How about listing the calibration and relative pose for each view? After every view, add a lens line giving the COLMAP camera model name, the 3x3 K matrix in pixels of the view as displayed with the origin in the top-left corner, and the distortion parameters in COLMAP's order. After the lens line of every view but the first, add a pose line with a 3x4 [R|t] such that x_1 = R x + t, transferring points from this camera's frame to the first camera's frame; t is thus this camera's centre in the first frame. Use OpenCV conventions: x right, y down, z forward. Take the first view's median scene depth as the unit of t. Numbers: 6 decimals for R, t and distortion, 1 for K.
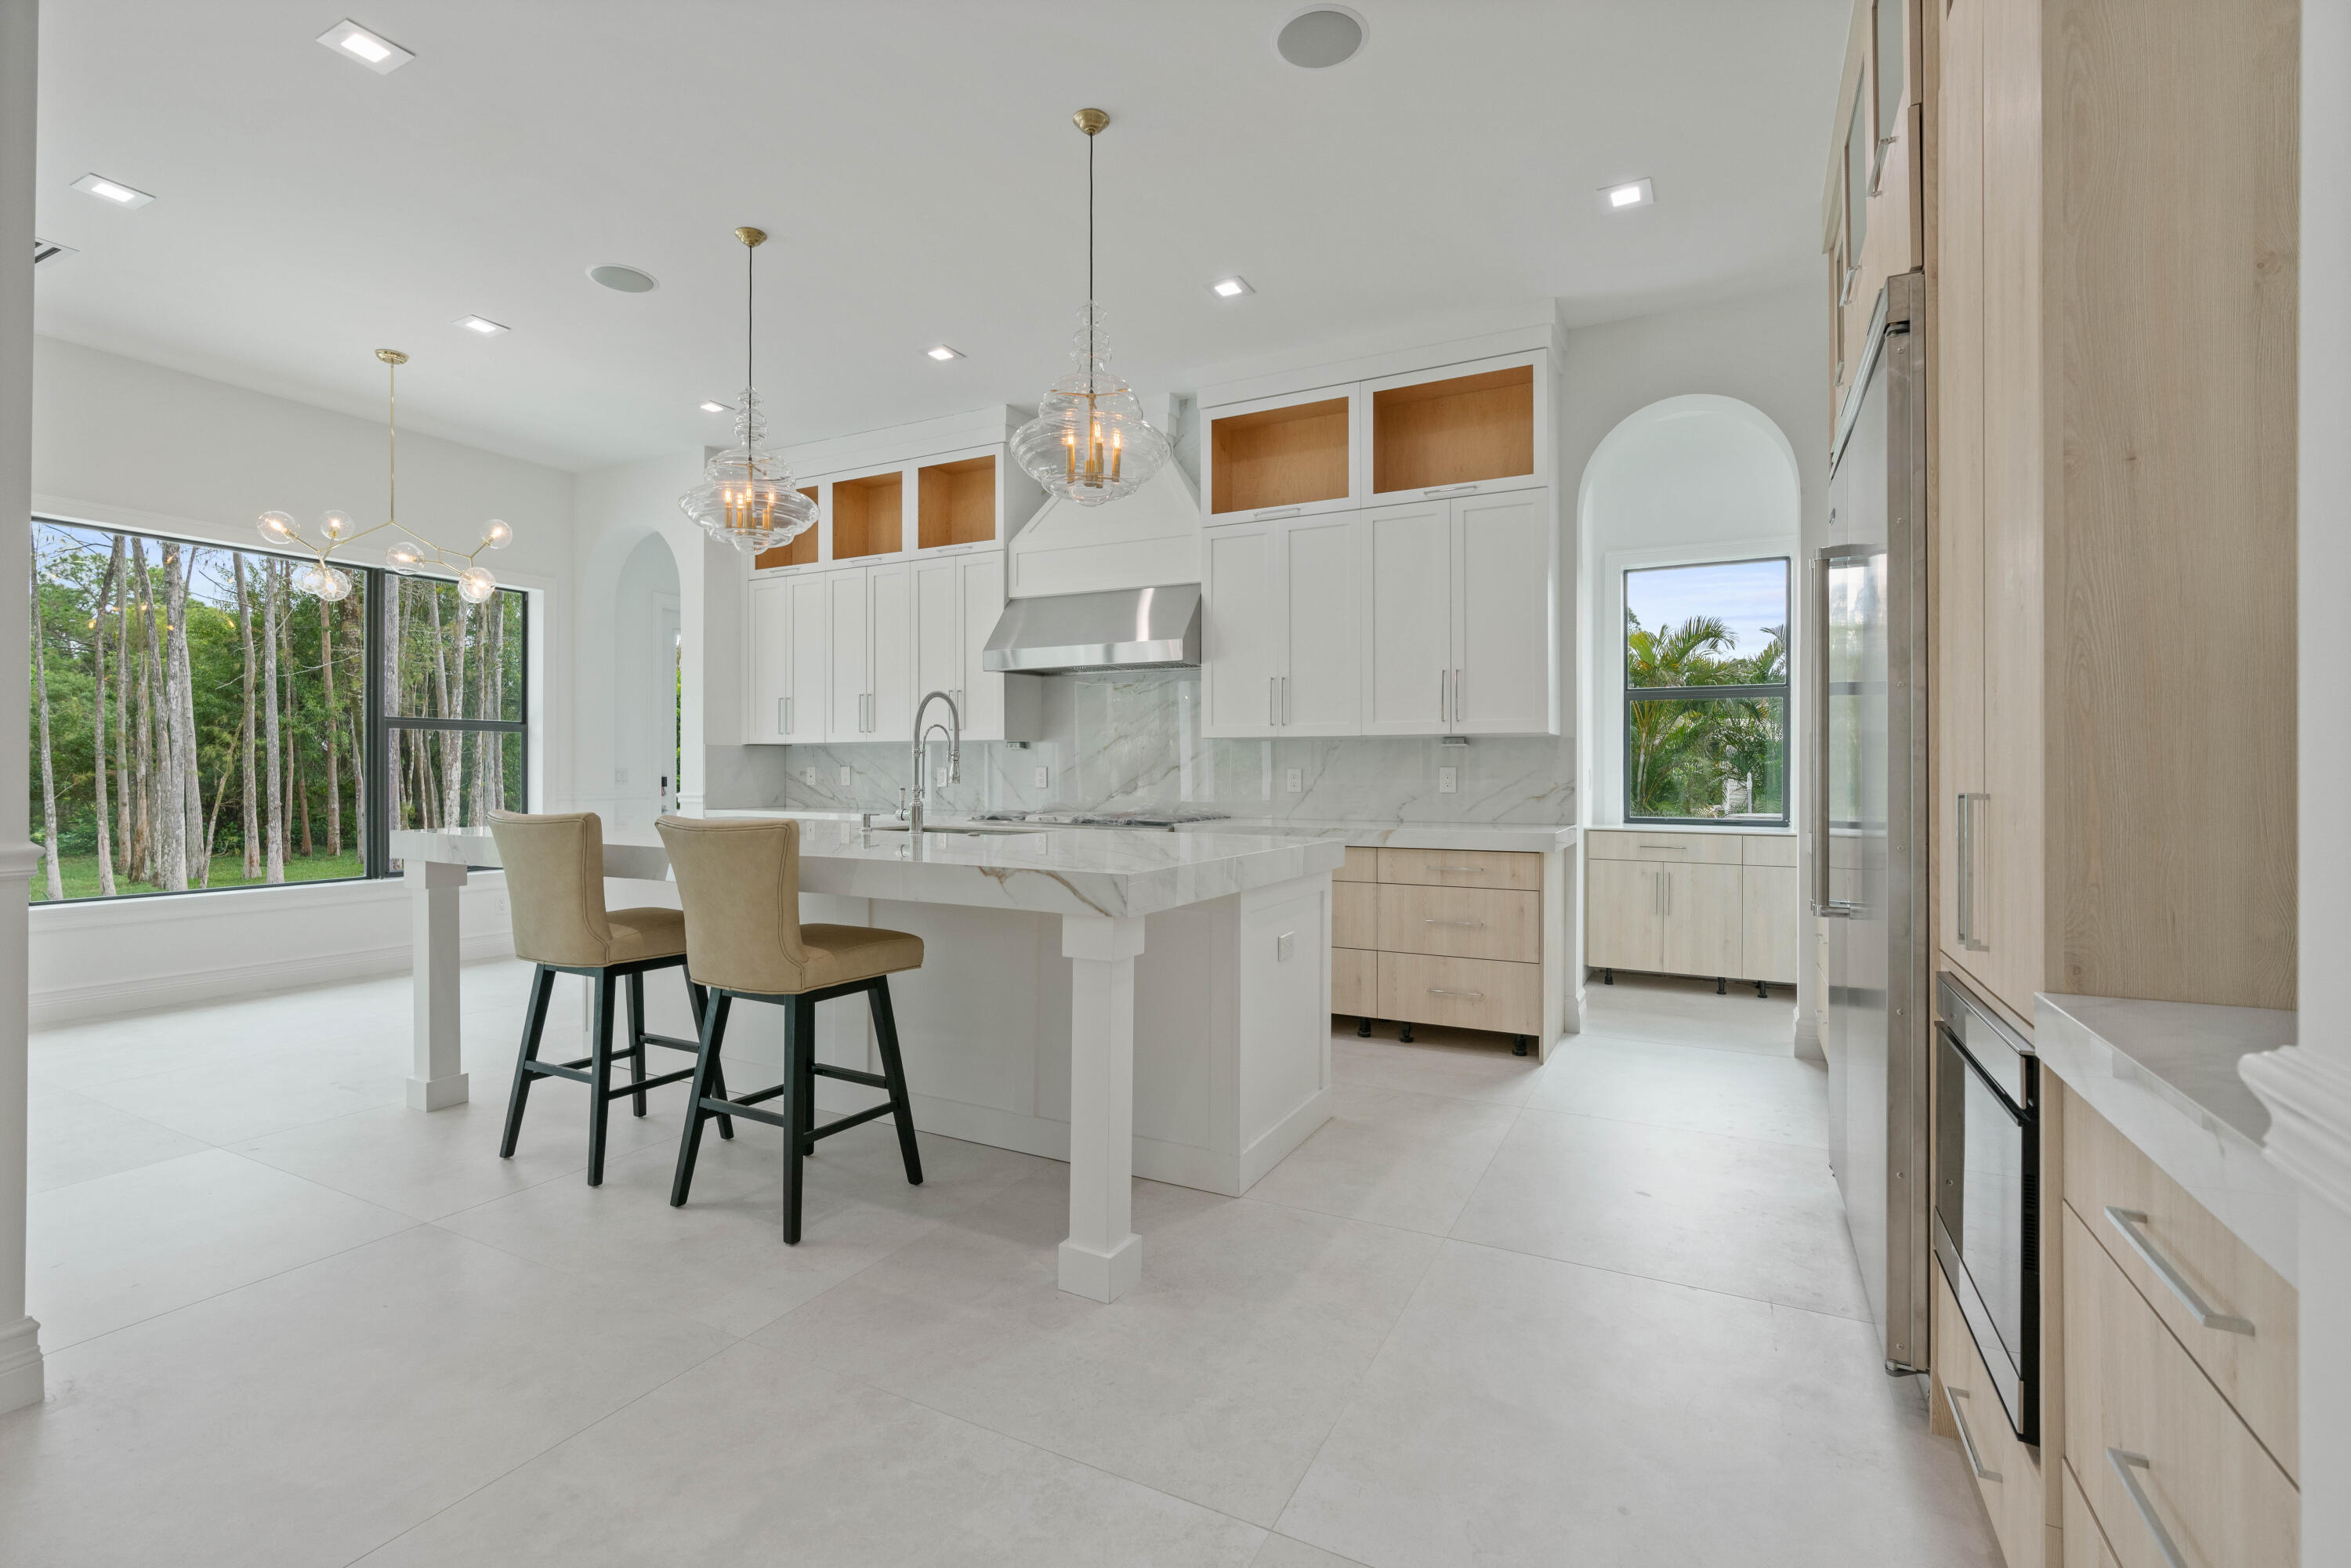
lens RADIAL K [[1051.9, 0, 1169.7], [0, 1051.9, 770.7], [0, 0, 1]] dist [-0.005301, 0.002189]
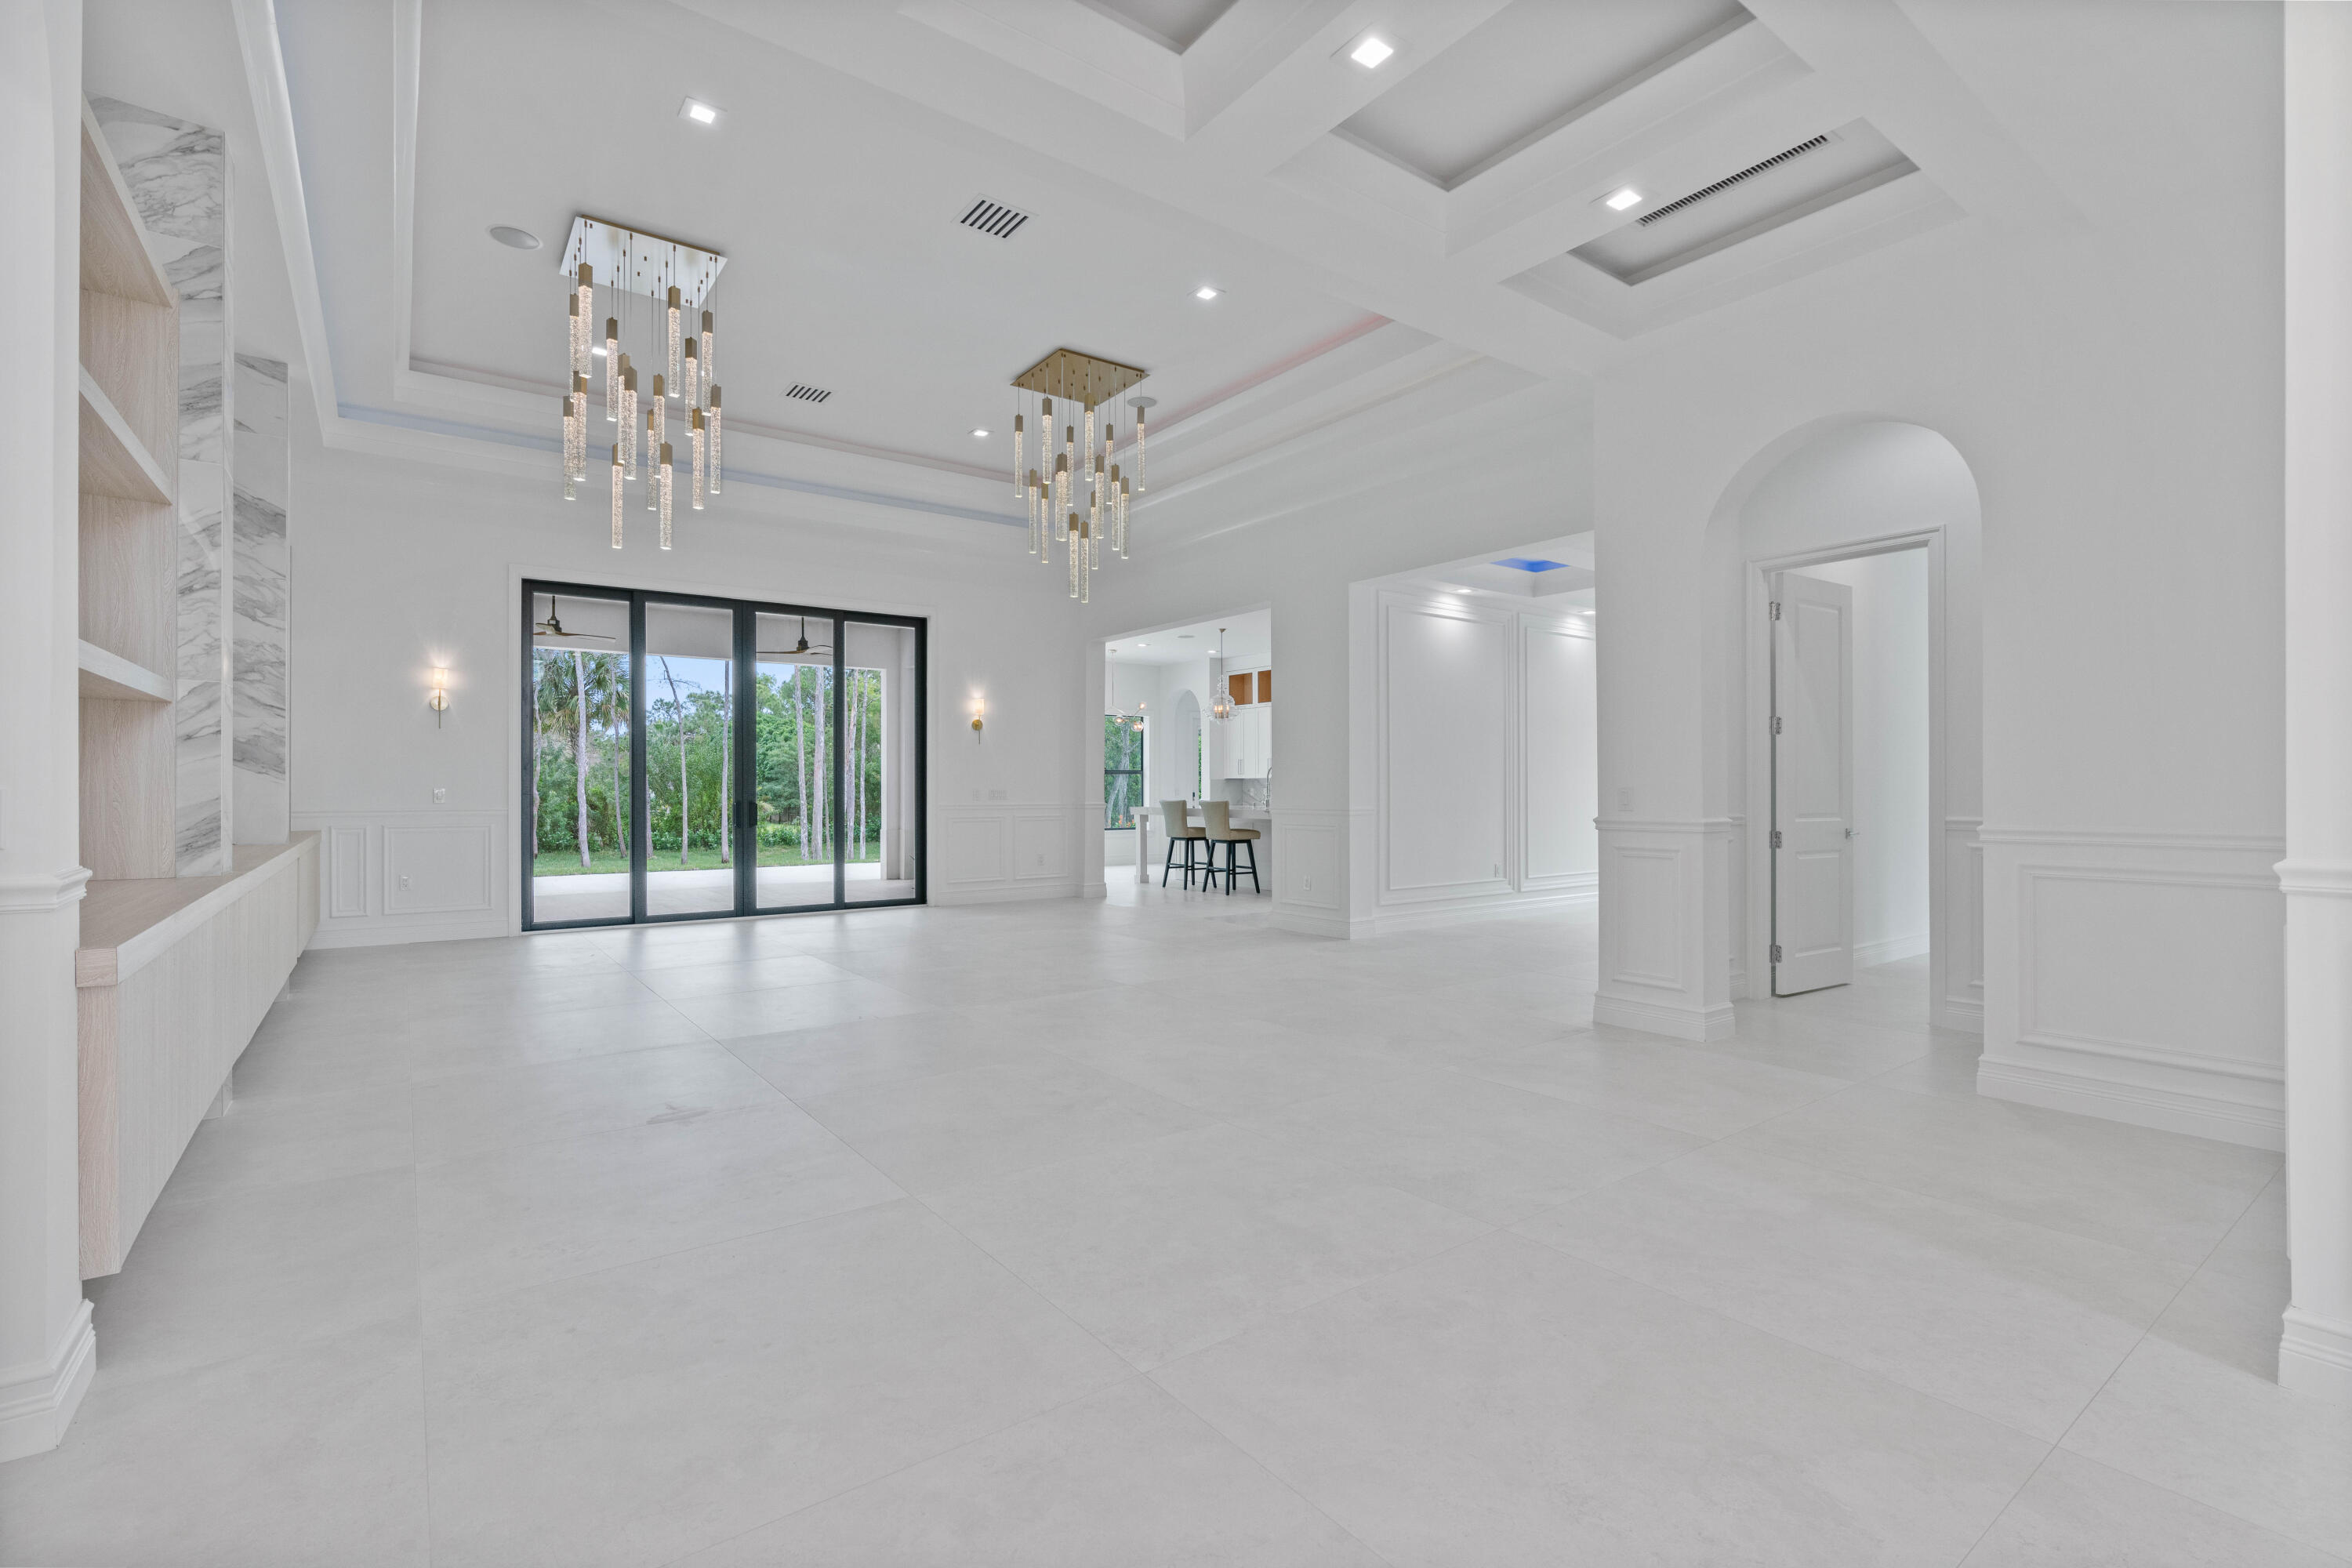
lens RADIAL K [[1052.4, 0, 1173.9], [0, 1052.4, 790.7], [0, 0, 1]] dist [-0.005301, 0.002189]
pose [[0.899659, -0.001886, -0.436588, 0.753763], [0.002195, 0.999998, 0.000203, 0.000857], [0.436587, -0.001141, 0.899661, -1.694916]]
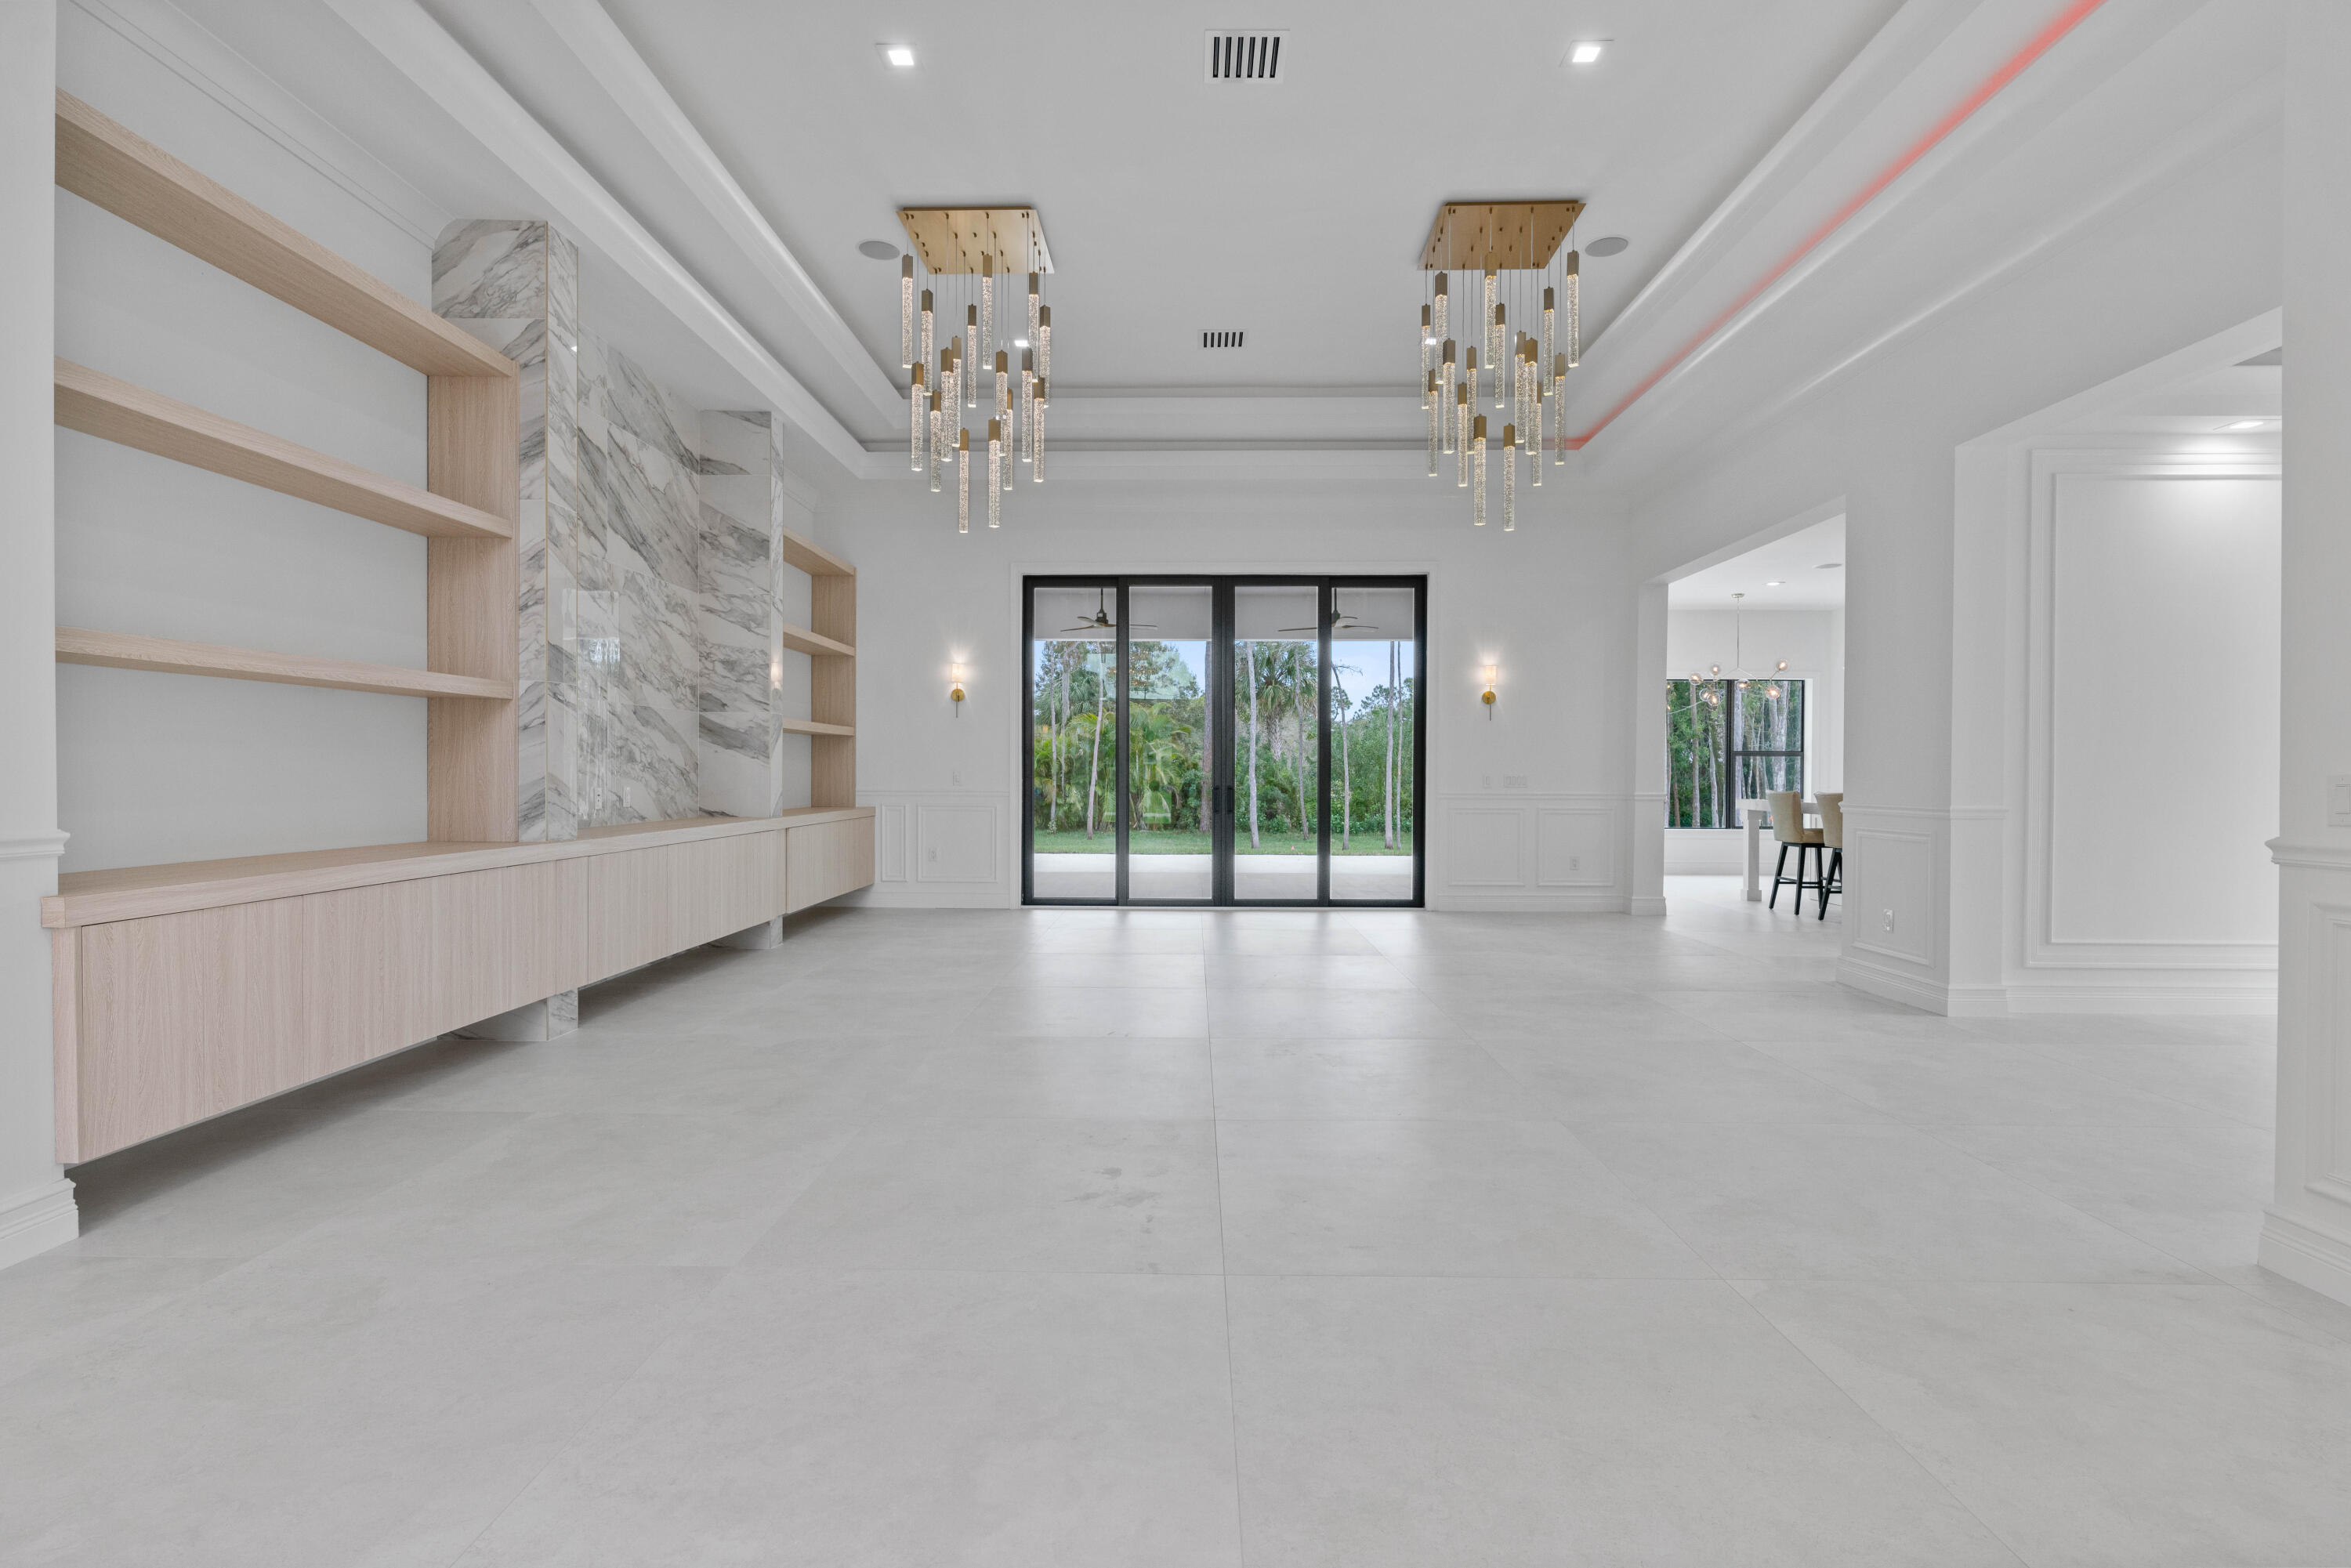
lens RADIAL K [[1114.8, 0, 1172.9], [0, 1114.8, 792.7], [0, 0, 1]] dist [-0.003501, 0.002483]
pose [[0.447443, 0.015924, -0.894171, 0.923541], [-0.004197, 0.999868, 0.015707, 0.000858], [0.894303, -0.003275, 0.447450, -1.244190]]
